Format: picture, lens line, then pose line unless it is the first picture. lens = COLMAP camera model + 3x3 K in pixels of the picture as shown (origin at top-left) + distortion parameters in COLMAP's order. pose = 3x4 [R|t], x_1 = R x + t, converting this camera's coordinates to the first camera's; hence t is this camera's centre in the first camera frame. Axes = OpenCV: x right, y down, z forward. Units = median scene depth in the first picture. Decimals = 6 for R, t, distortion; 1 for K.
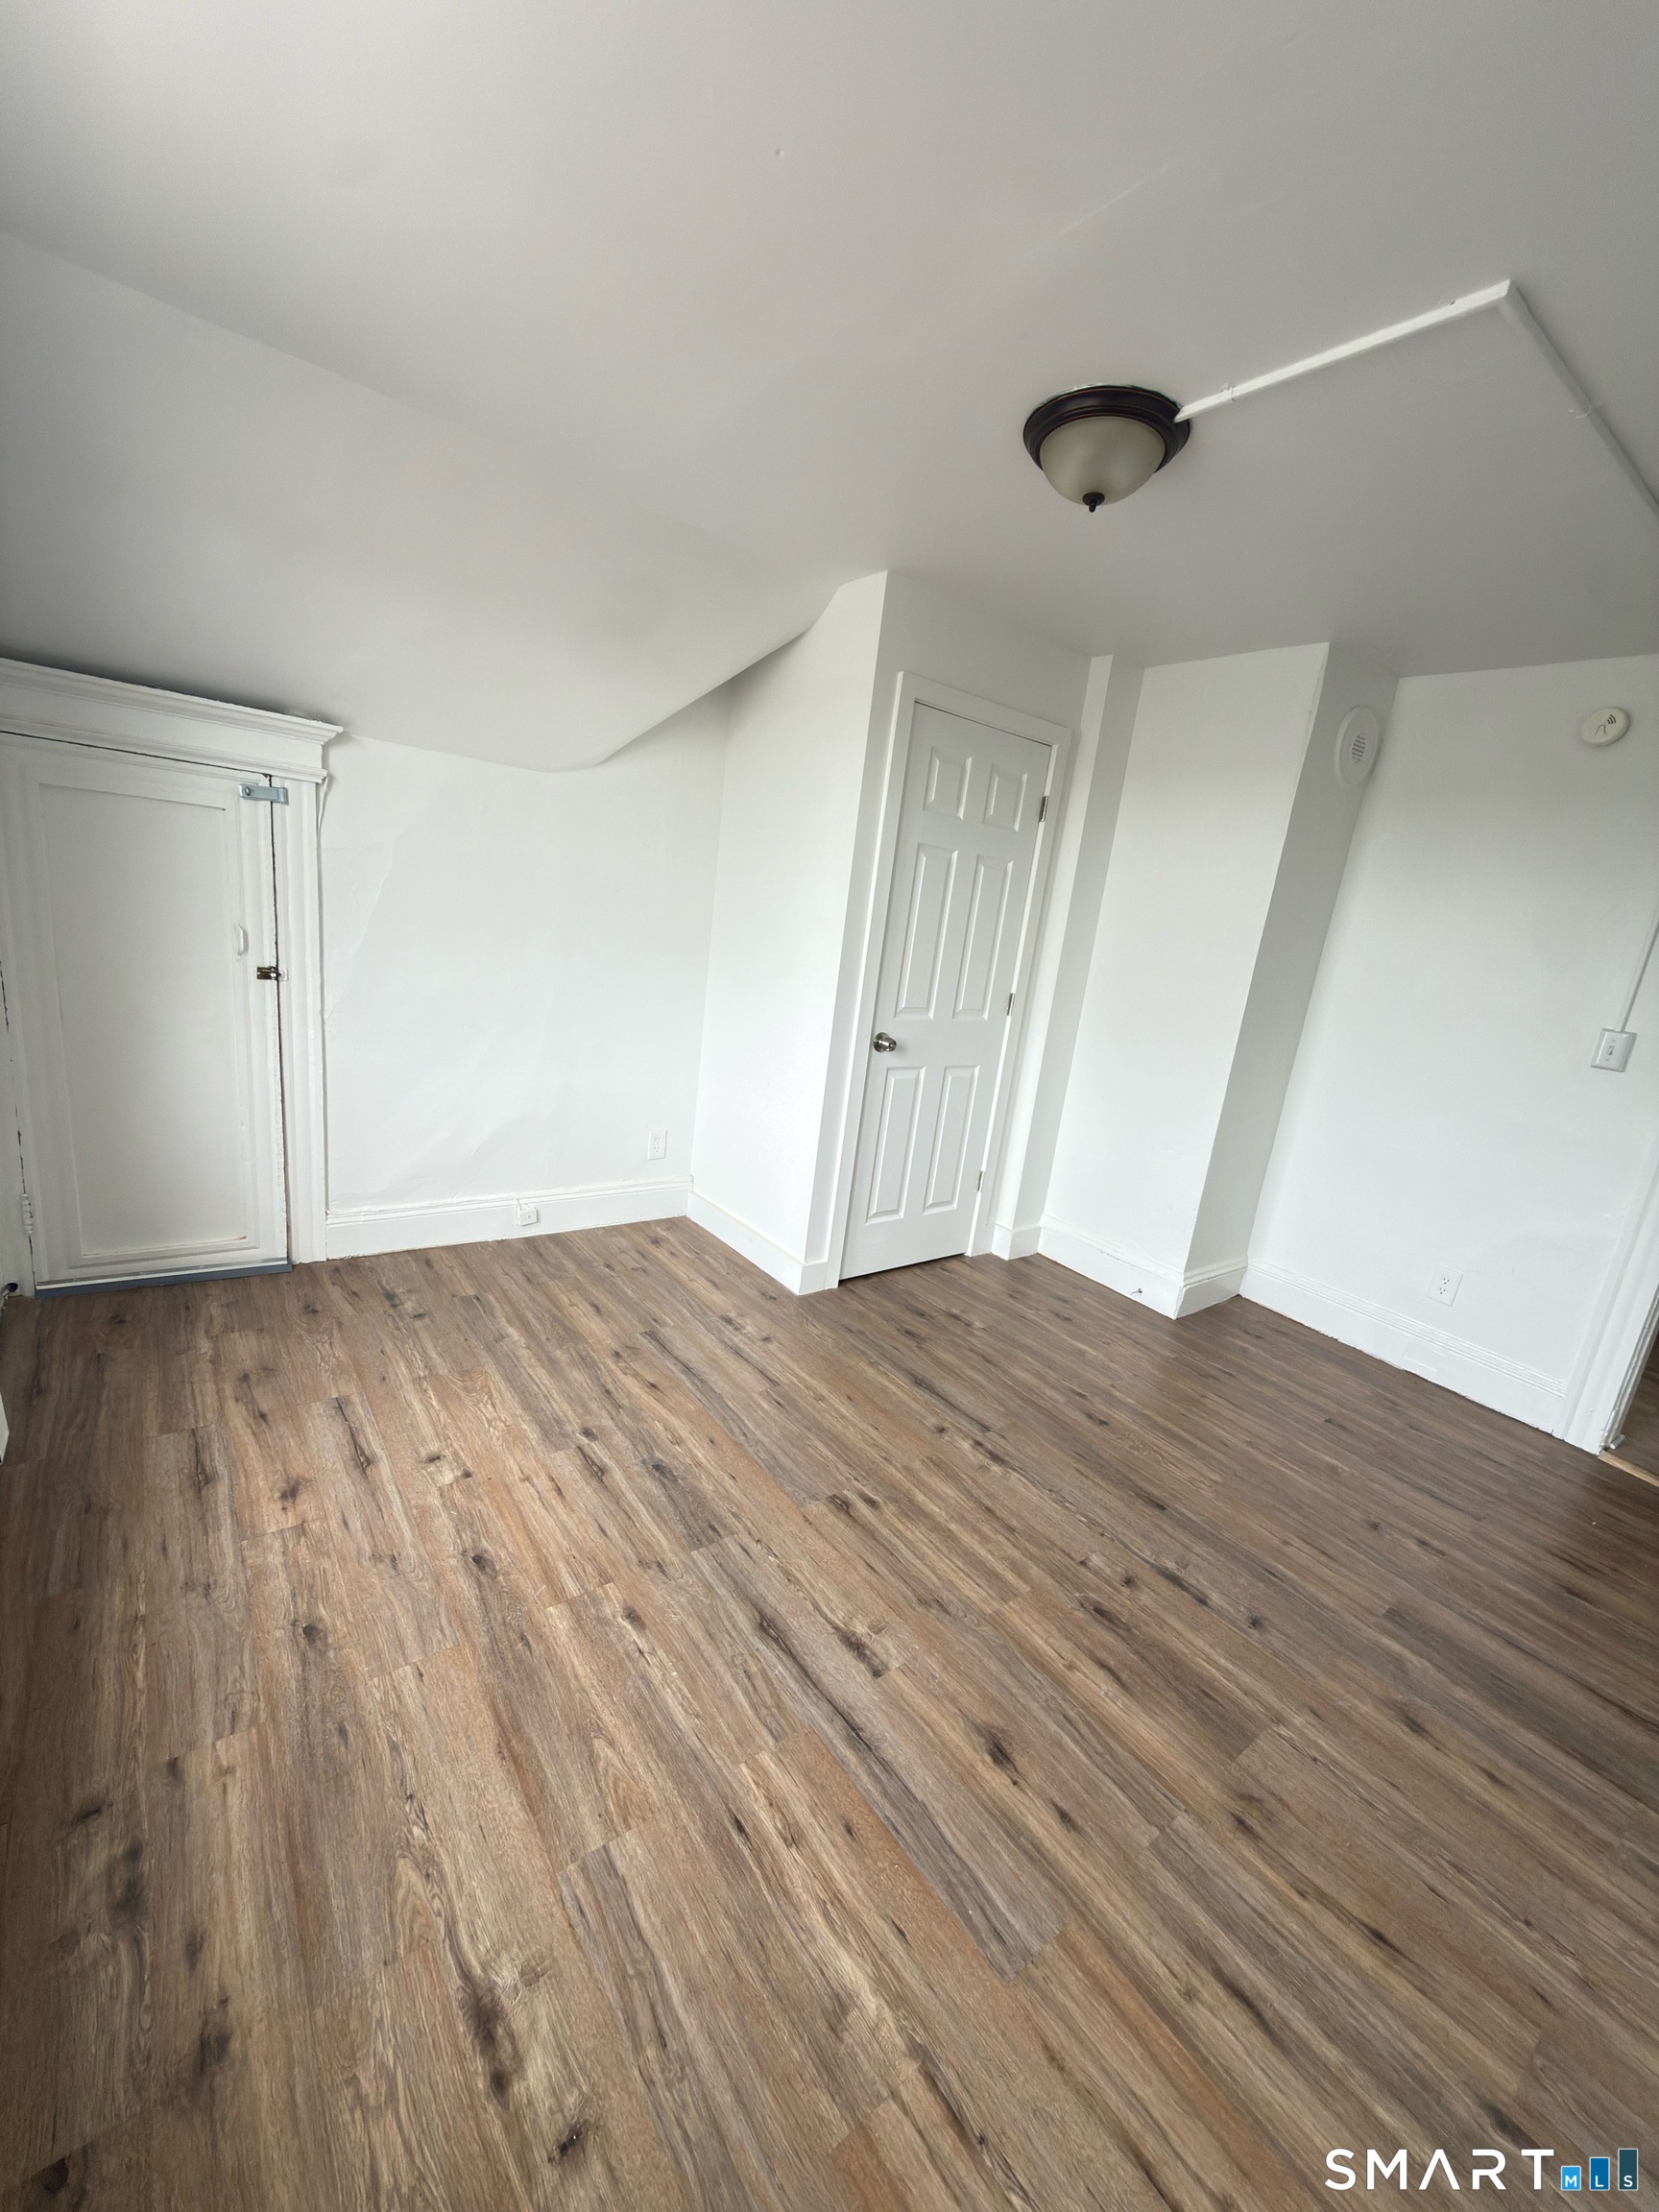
lens RADIAL K [[877.8, 0, 815.7], [0, 877.8, 1114.3], [0, 0, 1]] dist [-0.005786, 0.000999]
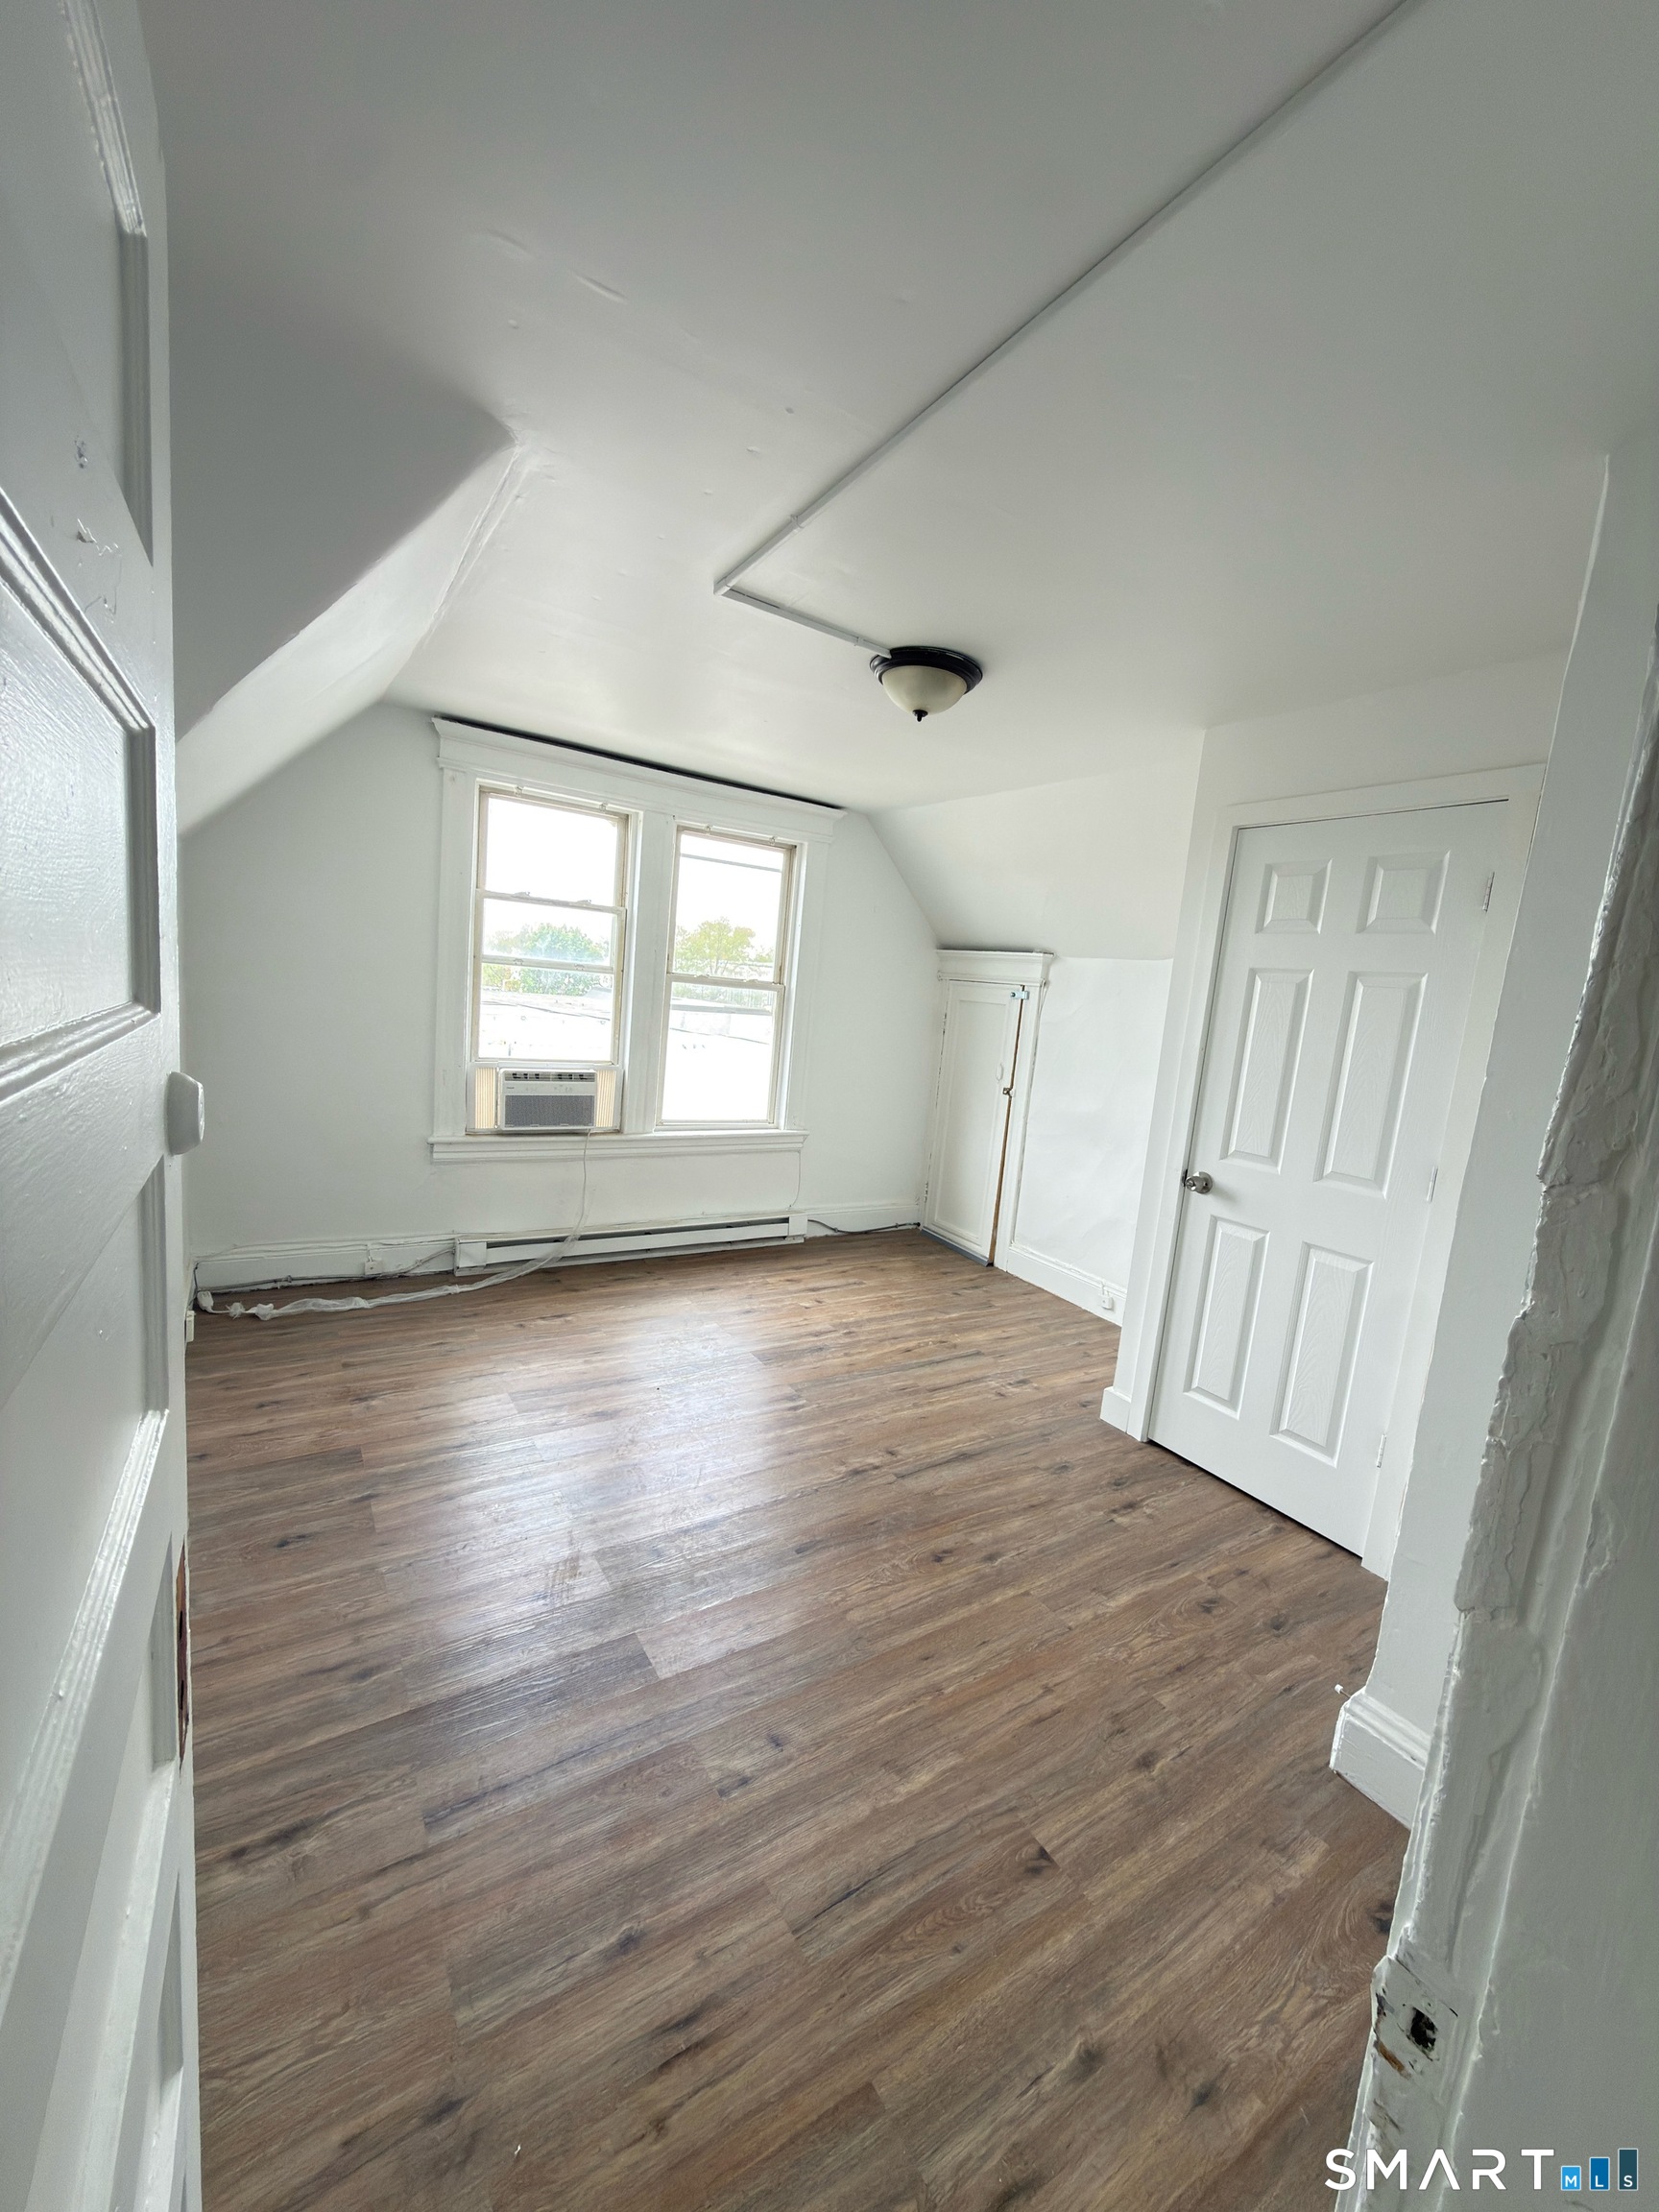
lens RADIAL K [[877.8, 0, 837.5], [0, 877.8, 1119.5], [0, 0, 1]] dist [-0.005786, 0.000999]
pose [[-0.061742, 0.022513, -0.997838, 1.153731], [-0.331918, 0.942382, 0.041800, -0.065402], [0.941285, 0.333781, -0.050712, 0.767543]]
